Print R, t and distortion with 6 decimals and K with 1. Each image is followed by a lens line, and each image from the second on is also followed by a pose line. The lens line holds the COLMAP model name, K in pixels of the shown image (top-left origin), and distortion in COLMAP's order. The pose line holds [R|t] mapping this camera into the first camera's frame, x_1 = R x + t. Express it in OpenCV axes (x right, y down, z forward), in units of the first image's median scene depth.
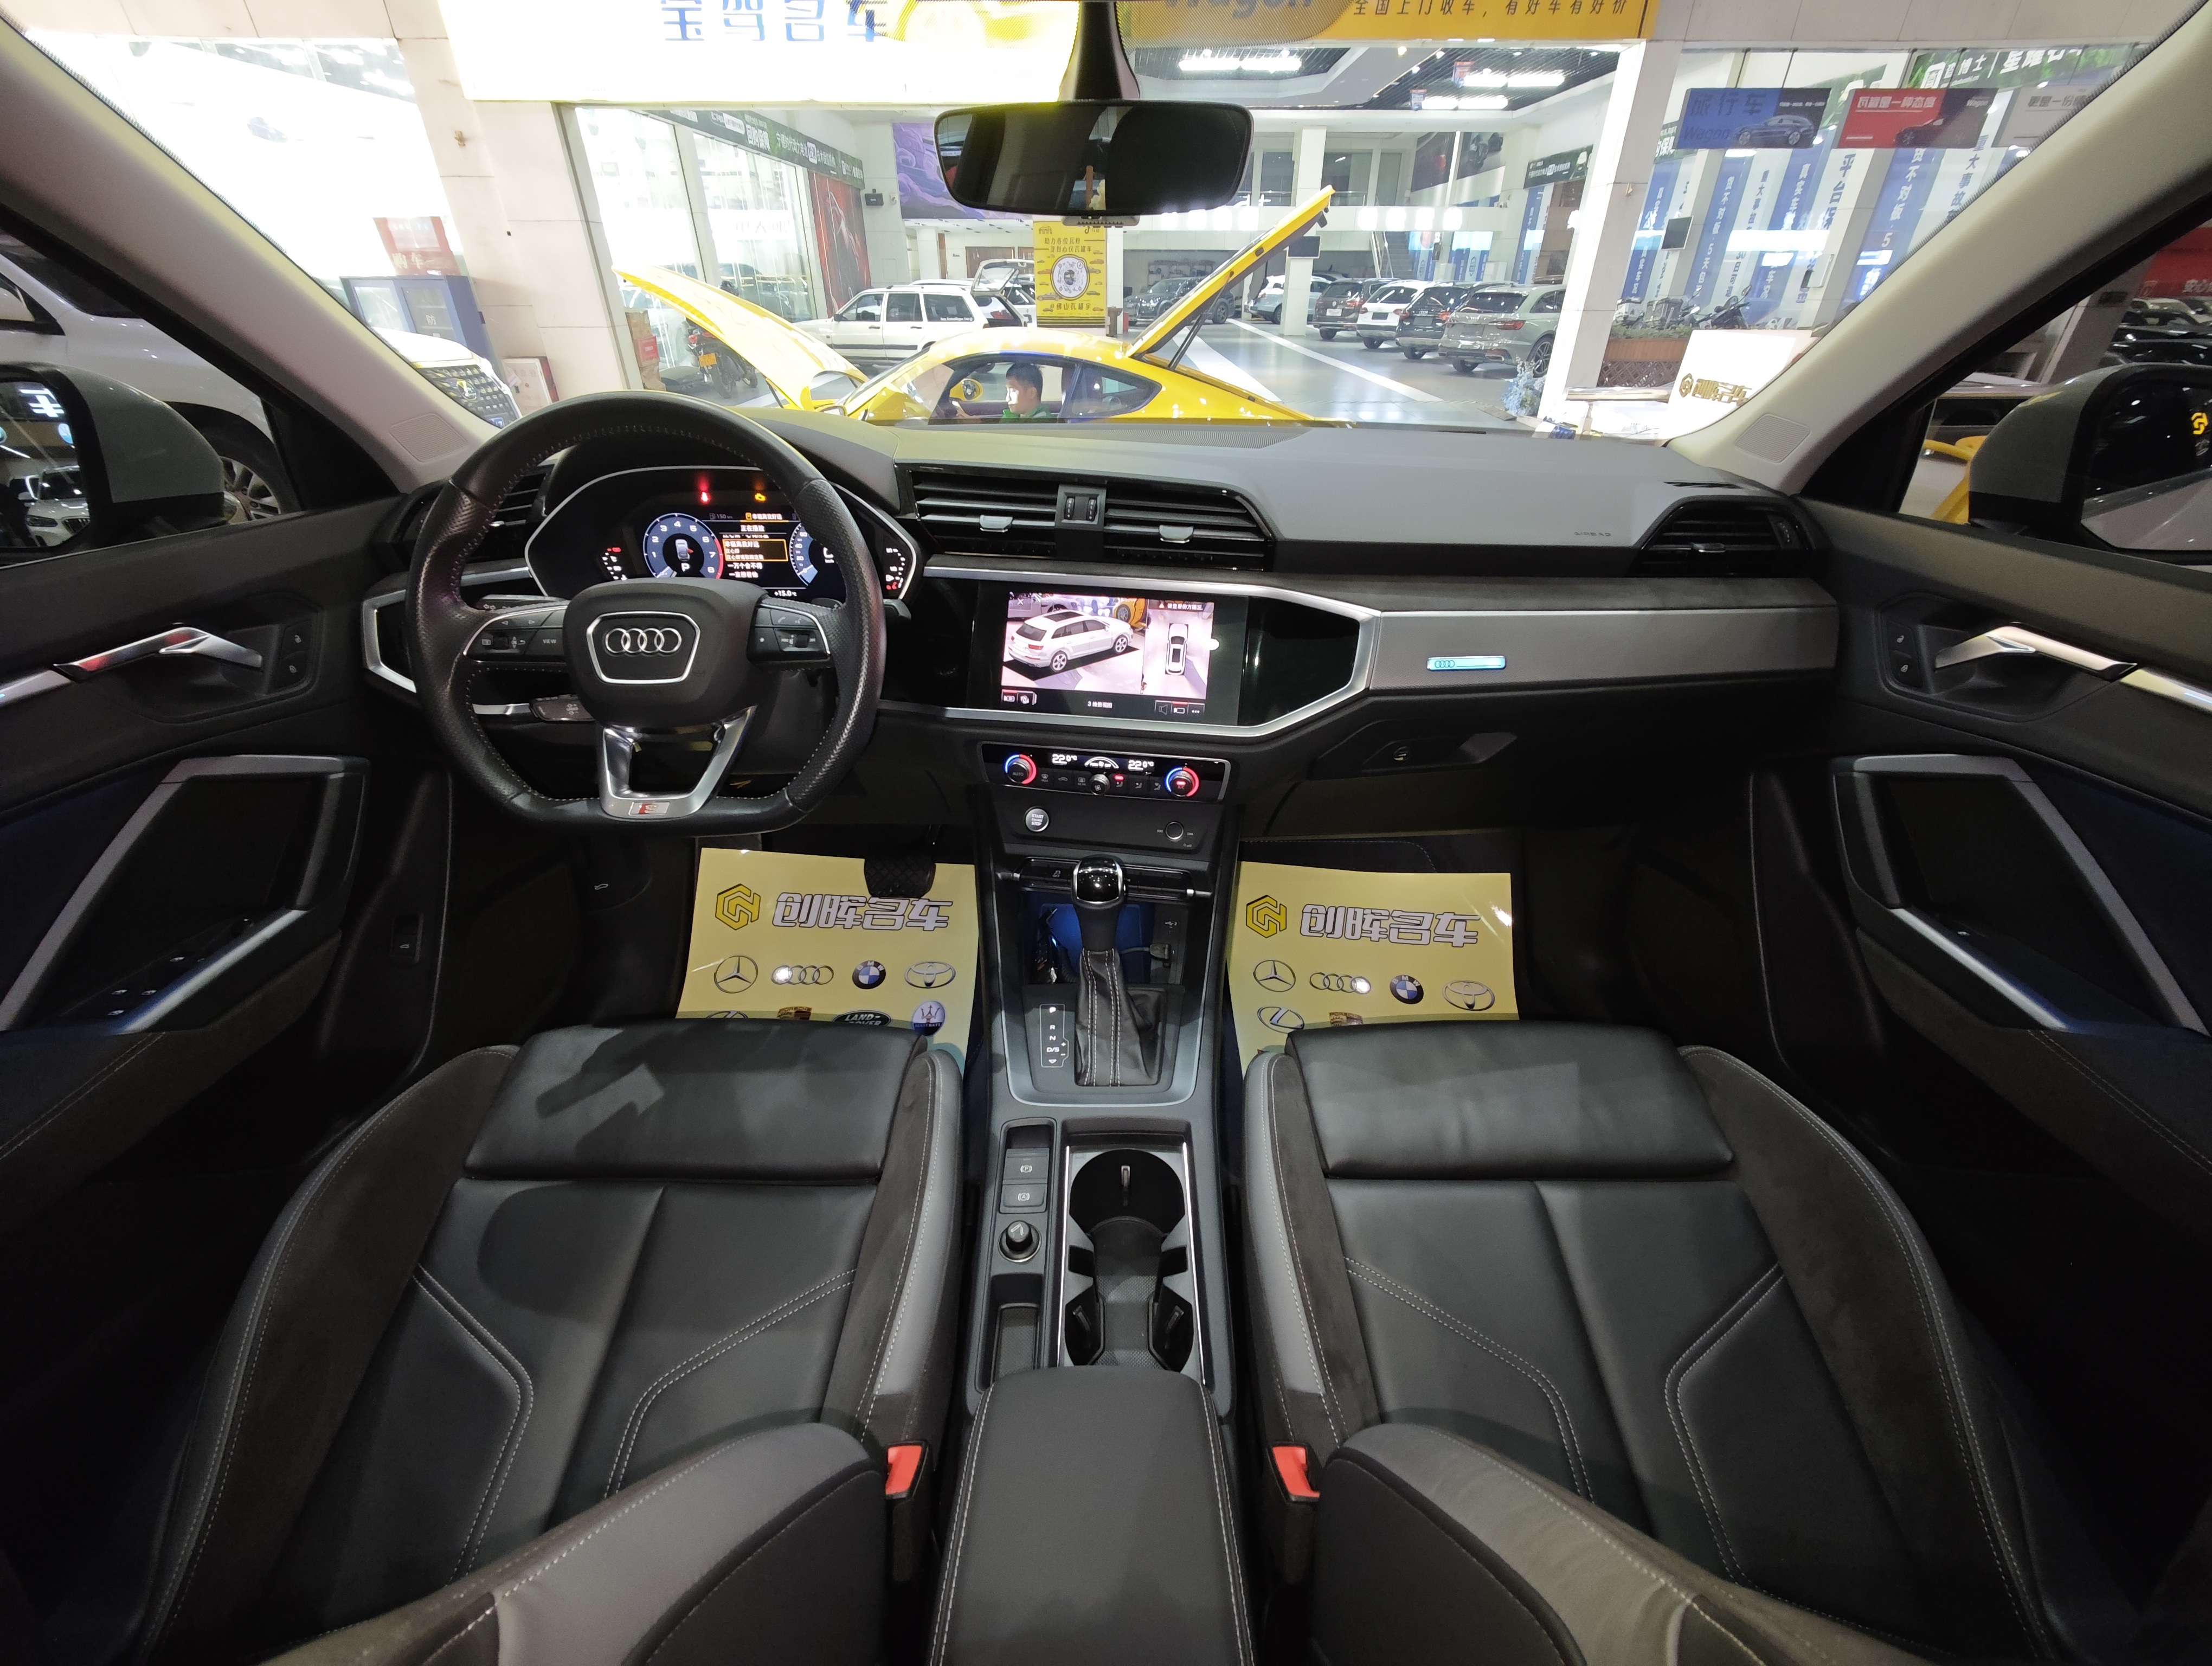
lens RADIAL K [[895.9, 0, 1109.7], [0, 895.9, 841.2], [0, 0, 1]] dist [-0.007026, 0.001027]
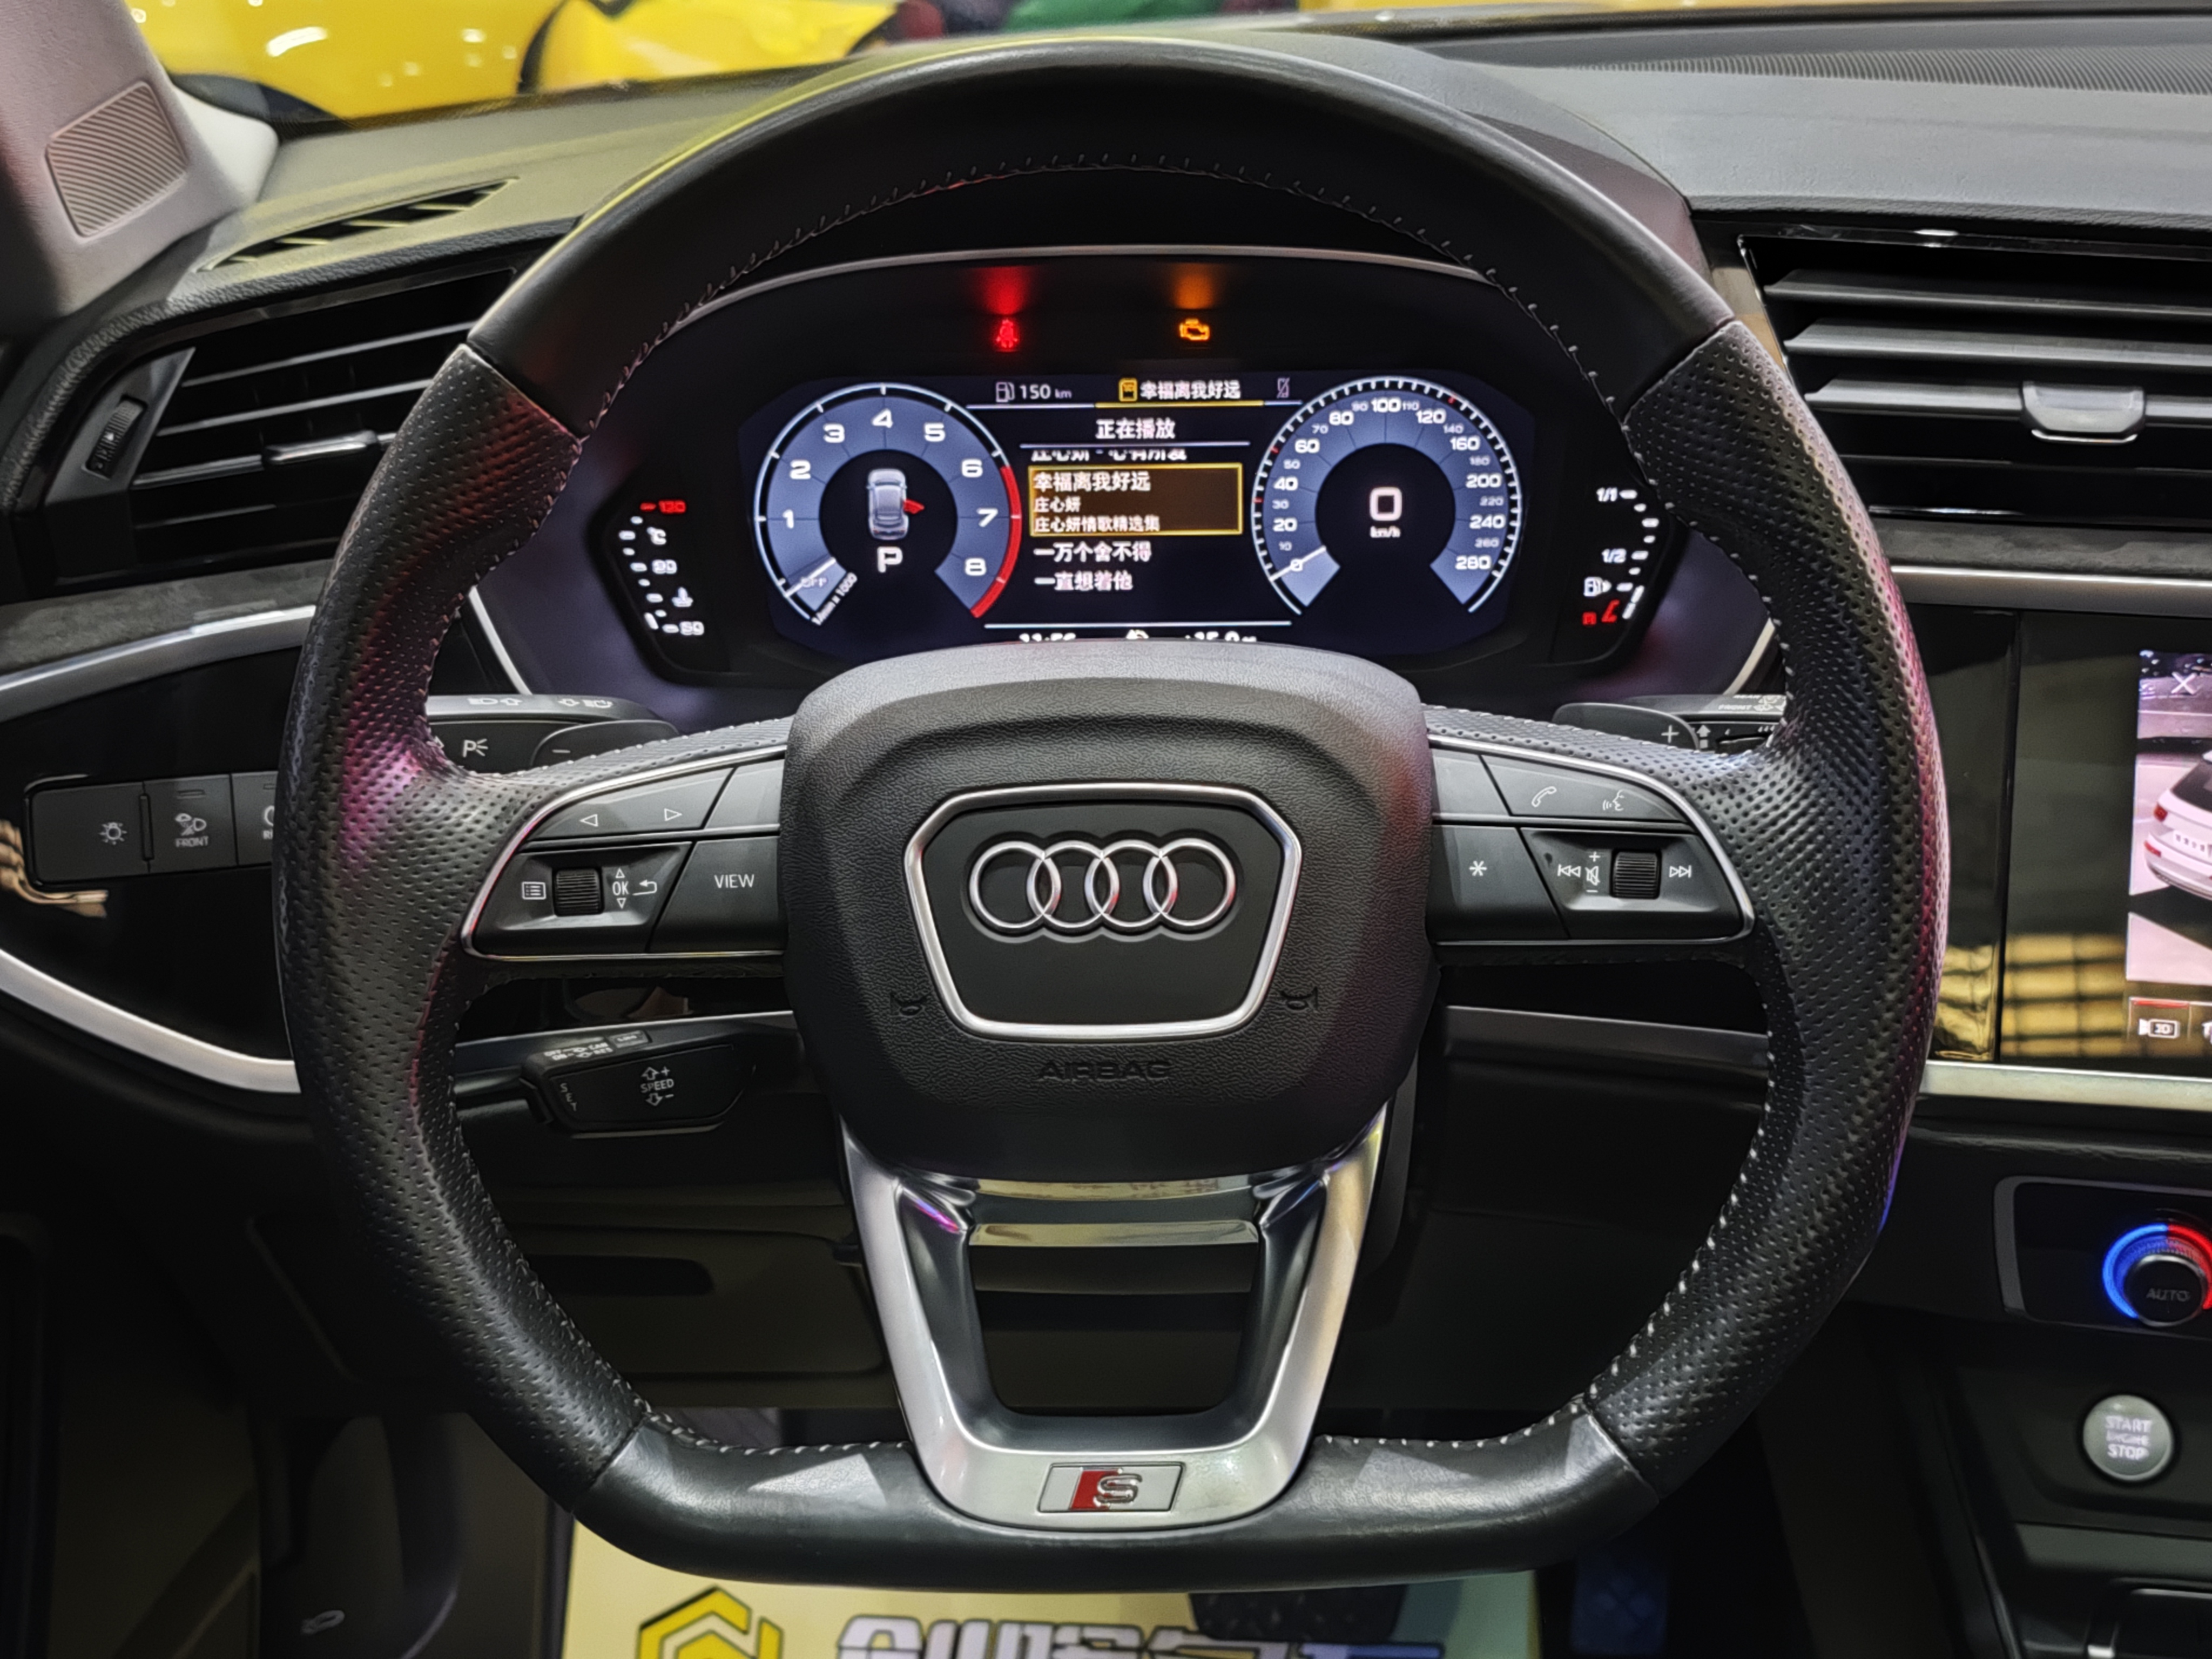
lens RADIAL K [[3050.5, 0, 1102.9], [0, 3050.5, 837.4], [0, 0, 1]] dist [0.037884, 0.000000]
pose [[0.998191, -0.008934, -0.059455, -0.351563], [0.000647, 0.990436, -0.137974, -0.080323], [0.060119, 0.137686, 0.988650, 0.032982]]
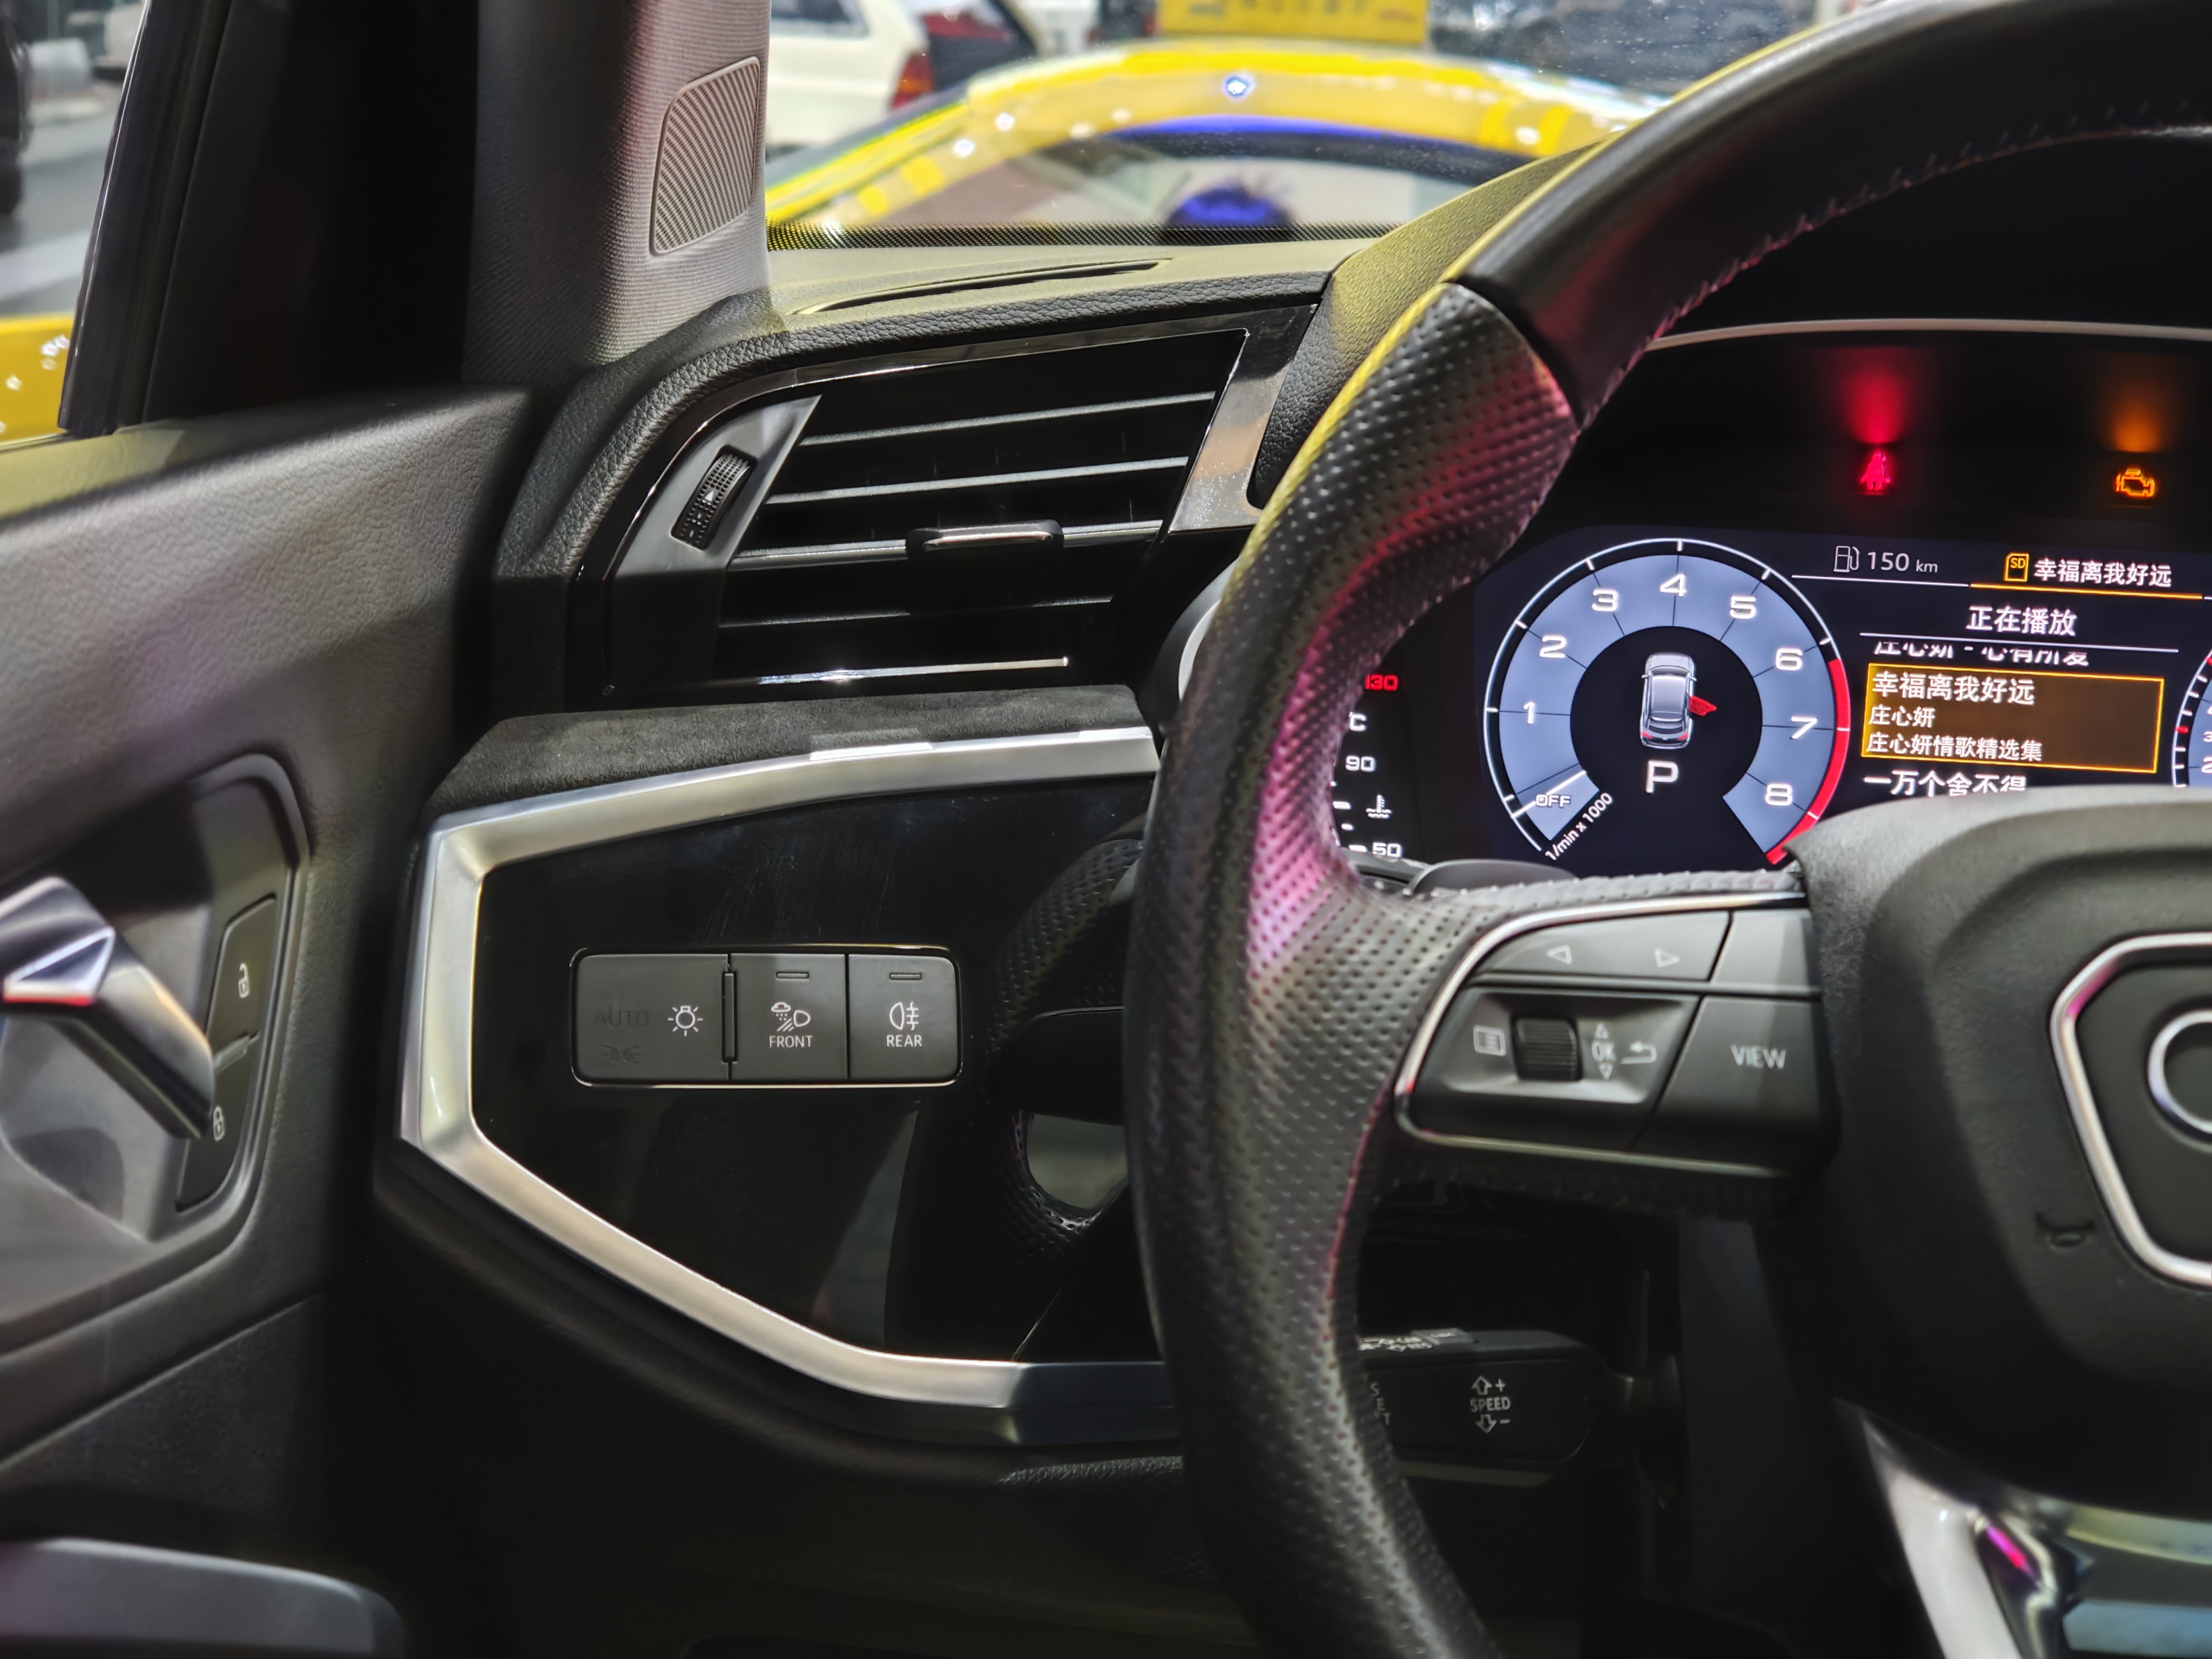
lens RADIAL K [[3869.9, 0, 1100.1], [0, 3869.9, 840.2], [0, 0, 1]] dist [0.198066, 0.000000]
pose [[0.997661, 0.052058, -0.044294, -0.574888], [-0.063520, 0.945440, -0.319544, 0.014298], [0.025242, 0.321611, 0.946536, 0.121789]]
